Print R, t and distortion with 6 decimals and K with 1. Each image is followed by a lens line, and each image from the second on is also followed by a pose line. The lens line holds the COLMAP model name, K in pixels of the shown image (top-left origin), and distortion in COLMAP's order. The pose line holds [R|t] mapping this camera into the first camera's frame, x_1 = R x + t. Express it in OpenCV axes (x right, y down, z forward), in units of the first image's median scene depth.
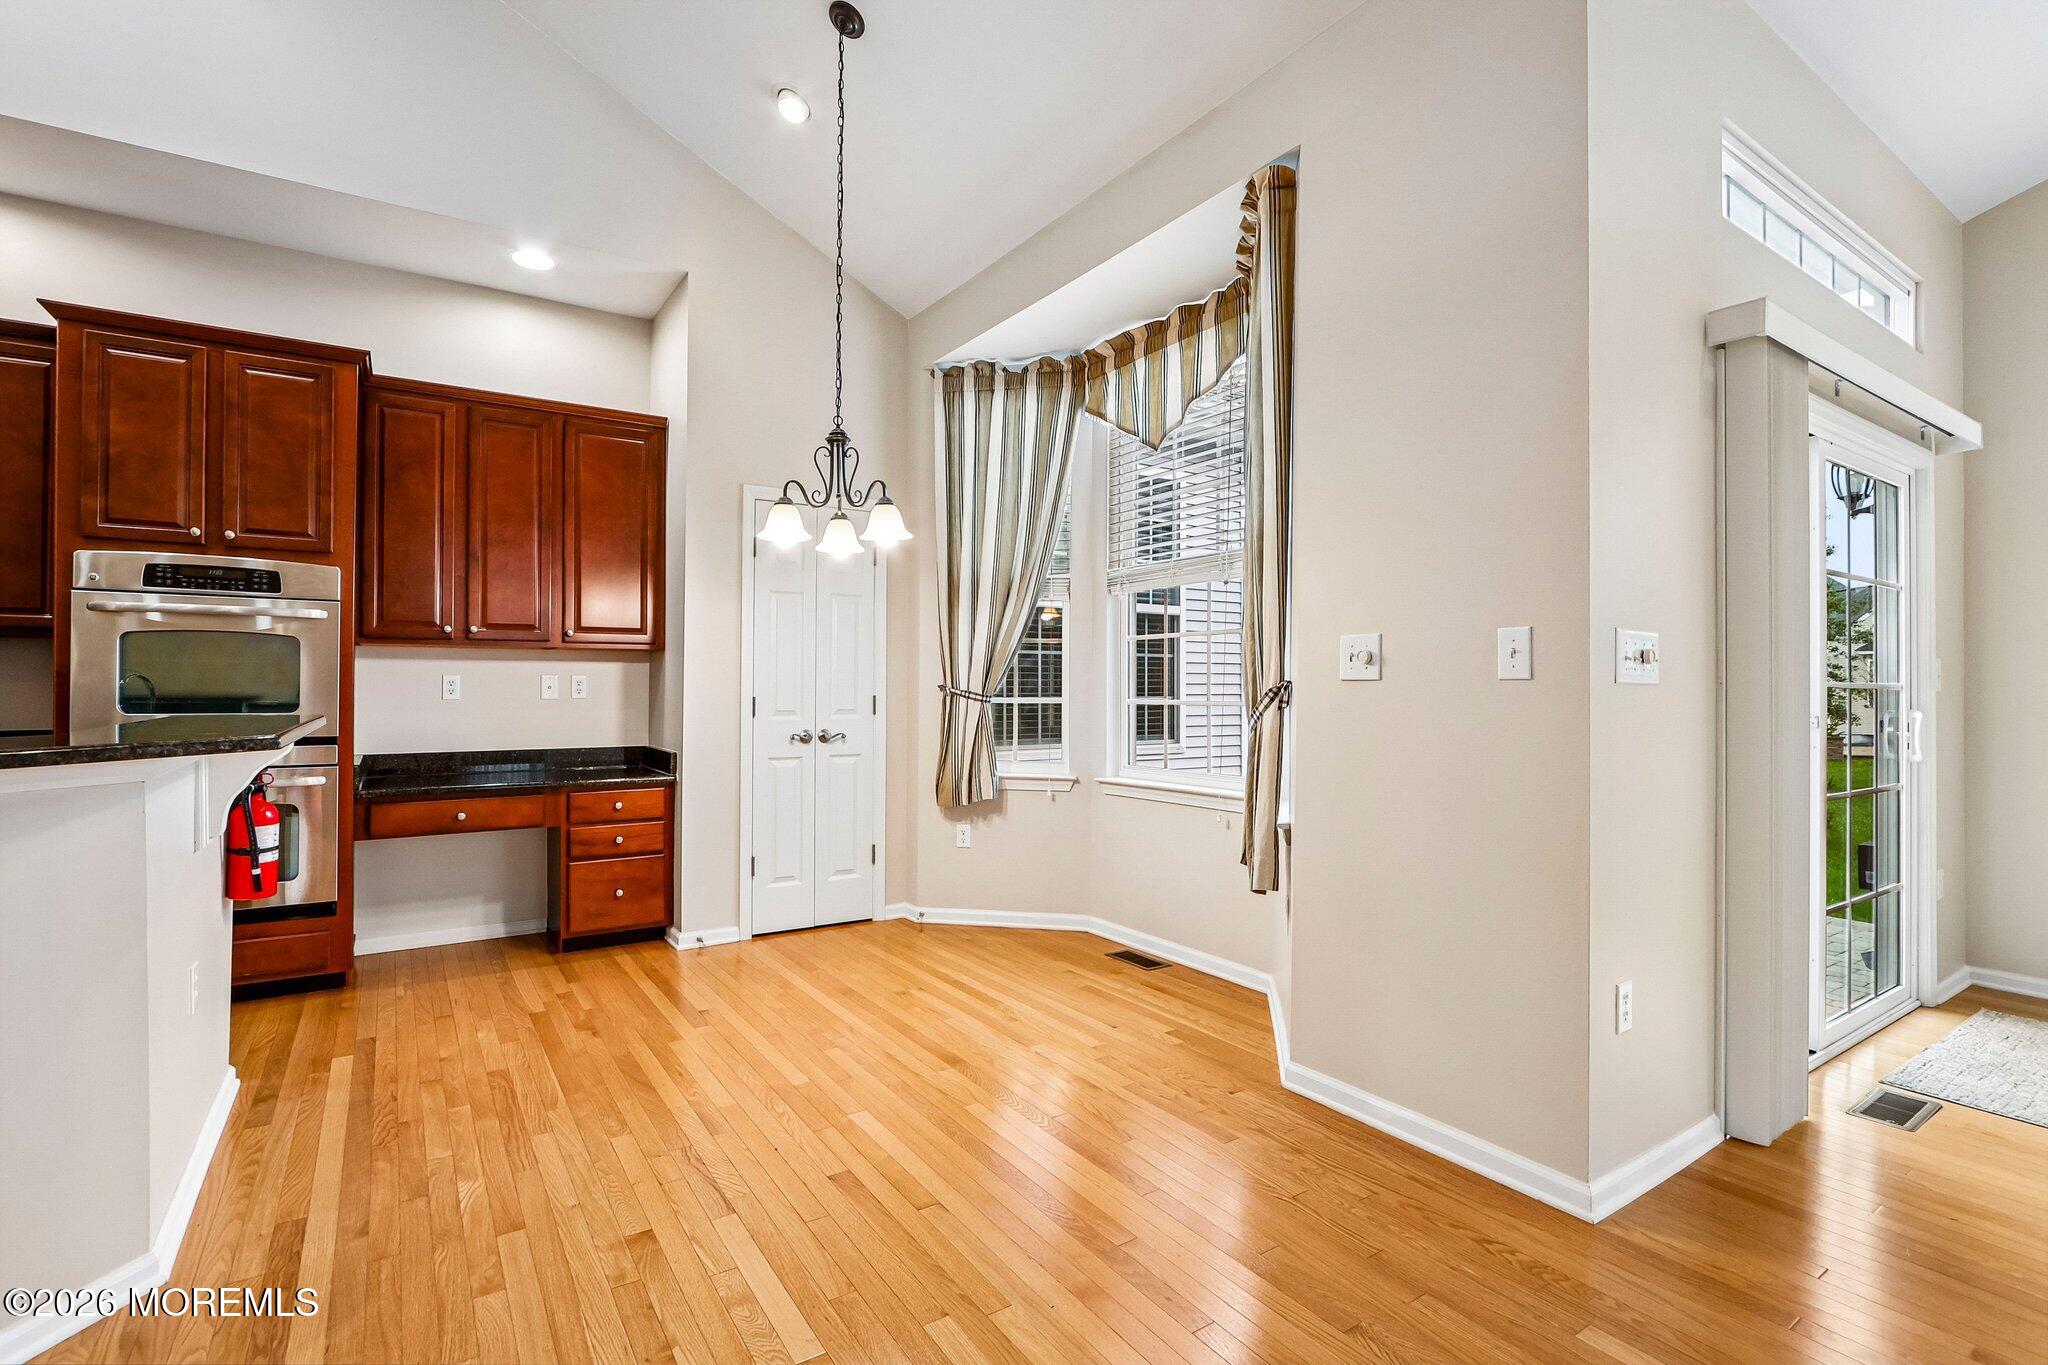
lens RADIAL K [[944.9, 0, 1001.9], [0, 944.9, 680.1], [0, 0, 1]] dist [-0.016493, 0.000181]
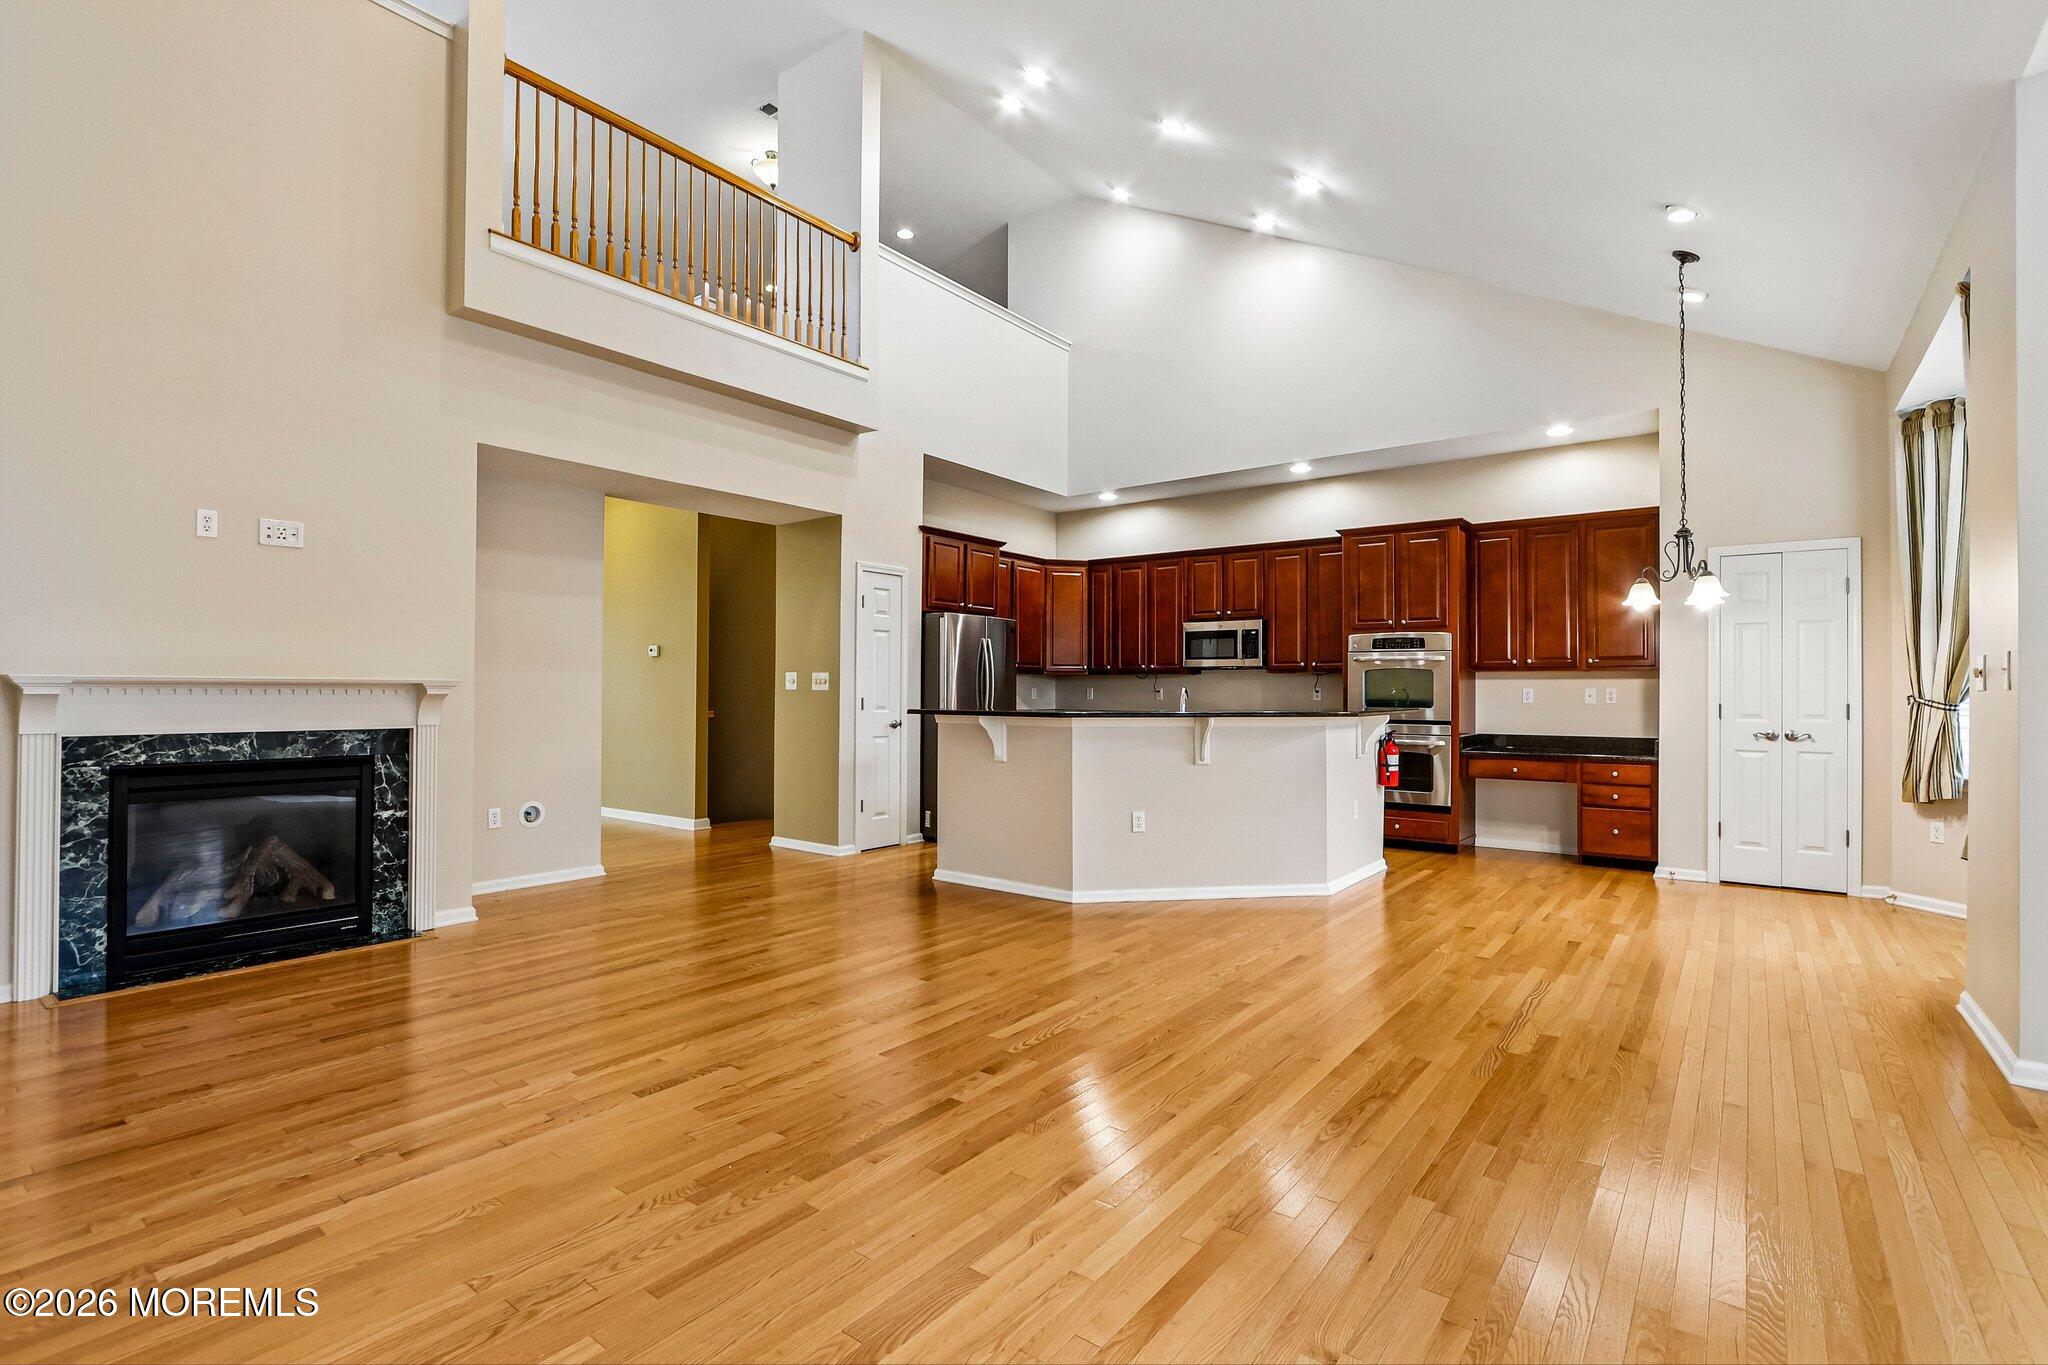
lens RADIAL K [[944.9, 0, 1015.2], [0, 944.9, 682.5], [0, 0, 1]] dist [-0.016493, 0.000181]
pose [[0.329038, -0.011222, -0.944250, 0.713238], [0.001594, 0.999935, -0.011328, 0.001178], [0.944315, 0.002222, 0.329034, -0.416613]]
